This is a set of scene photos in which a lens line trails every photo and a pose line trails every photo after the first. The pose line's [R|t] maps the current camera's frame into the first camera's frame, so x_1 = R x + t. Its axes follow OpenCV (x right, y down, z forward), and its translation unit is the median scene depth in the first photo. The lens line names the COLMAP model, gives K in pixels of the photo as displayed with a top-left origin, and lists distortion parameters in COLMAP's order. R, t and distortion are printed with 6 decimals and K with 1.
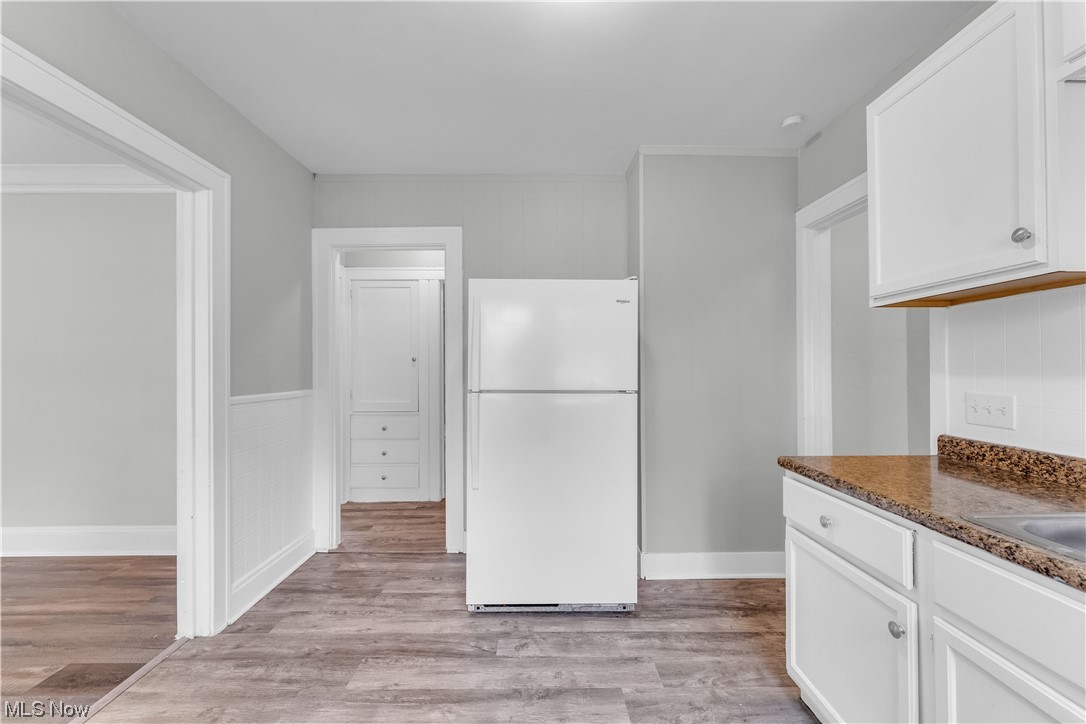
lens RADIAL K [[441.2, 0, 543.4], [0, 441.2, 362.8], [0, 0, 1]] dist [0.001258, -0.000396]
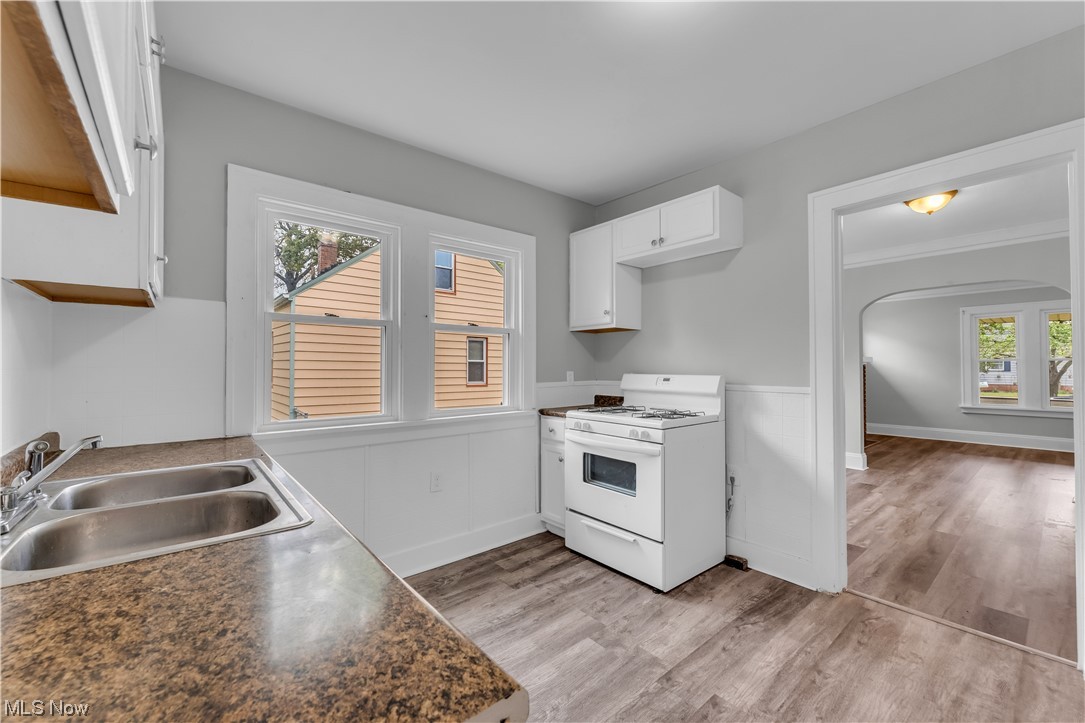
lens RADIAL K [[440.8, 0, 544.6], [0, 440.8, 360.2], [0, 0, 1]] dist [0.001258, -0.000396]
pose [[-0.775106, -0.004397, -0.631816, 0.600131], [0.012111, 0.999689, -0.021815, 0.018129], [0.631716, -0.024561, -0.774811, 1.056374]]
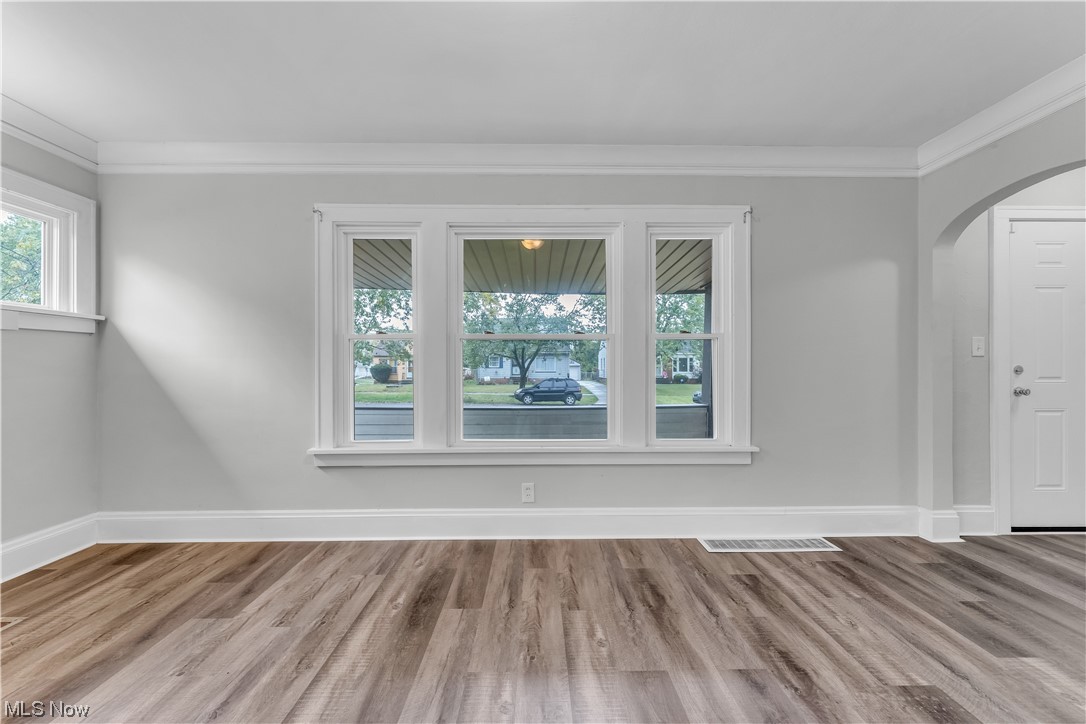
lens RADIAL K [[441.2, 0, 541.5], [0, 441.2, 363.4], [0, 0, 1]] dist [0.001258, -0.000396]
pose [[-0.001859, 0.000744, -0.999998, -2.922352], [0.012244, 0.999925, 0.000722, 0.076961], [0.999923, -0.012243, -0.001868, 1.156940]]
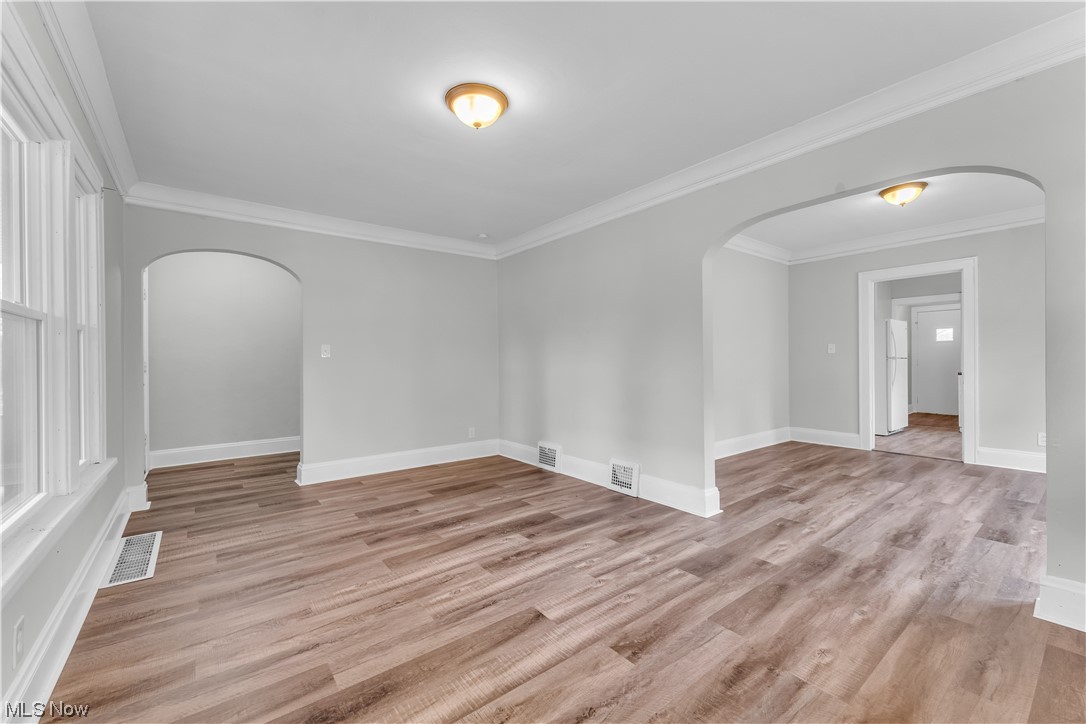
lens RADIAL K [[441.2, 0, 542.9], [0, 441.2, 362.4], [0, 0, 1]] dist [0.001258, -0.000396]
pose [[0.799493, -0.006269, 0.600642, -4.163648], [-0.000096, 0.999944, 0.010565, 0.070228], [-0.600675, -0.008504, 0.799448, 0.065077]]
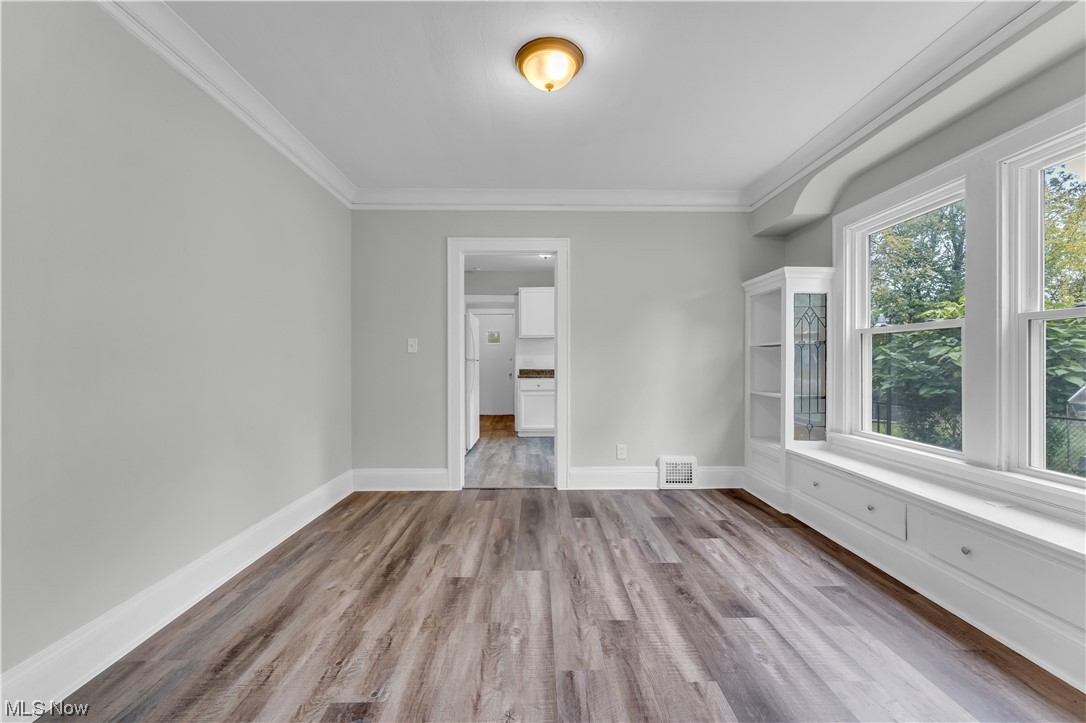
lens RADIAL K [[441.2, 0, 543.8], [0, 441.2, 362.8], [0, 0, 1]] dist [0.001258, -0.000396]
pose [[-0.001463, -0.003829, 0.999992, -2.822290], [-0.010884, 0.999933, 0.003813, 0.074607], [-0.999940, -0.010878, -0.001505, 0.679830]]
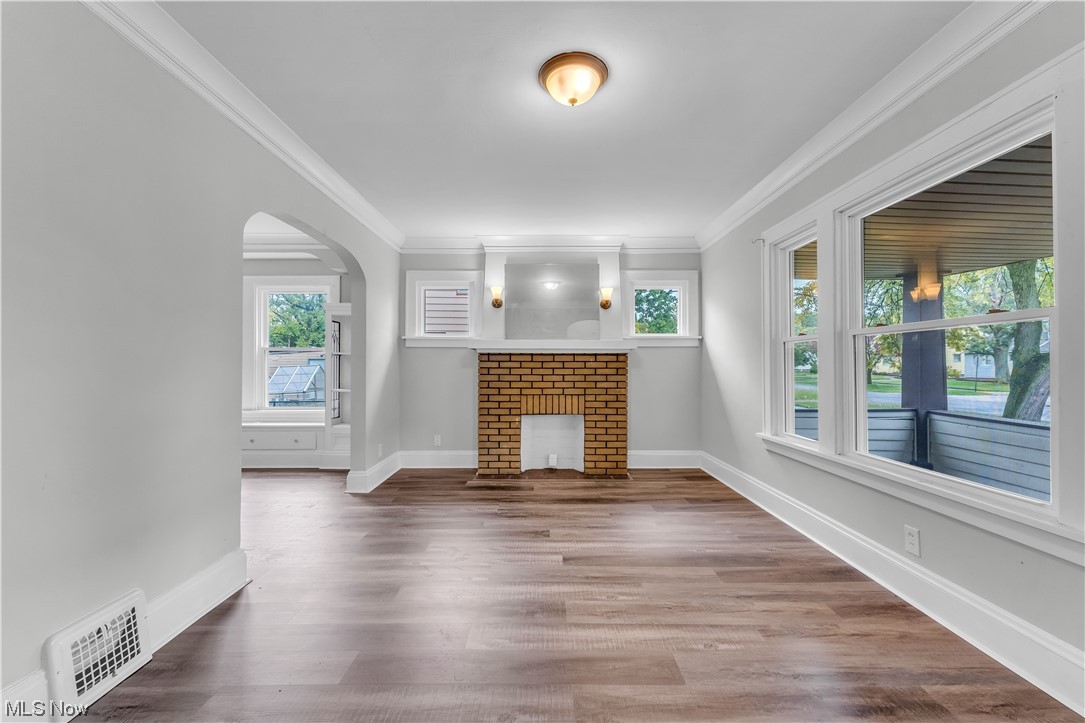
lens RADIAL K [[440.8, 0, 544.8], [0, 440.8, 364.4], [0, 0, 1]] dist [0.001258, -0.000396]
pose [[-0.999946, 0.003022, 0.009916, -3.517475], [0.002905, 0.999926, -0.011775, 0.091000], [-0.009951, -0.011746, -0.999881, 2.201759]]
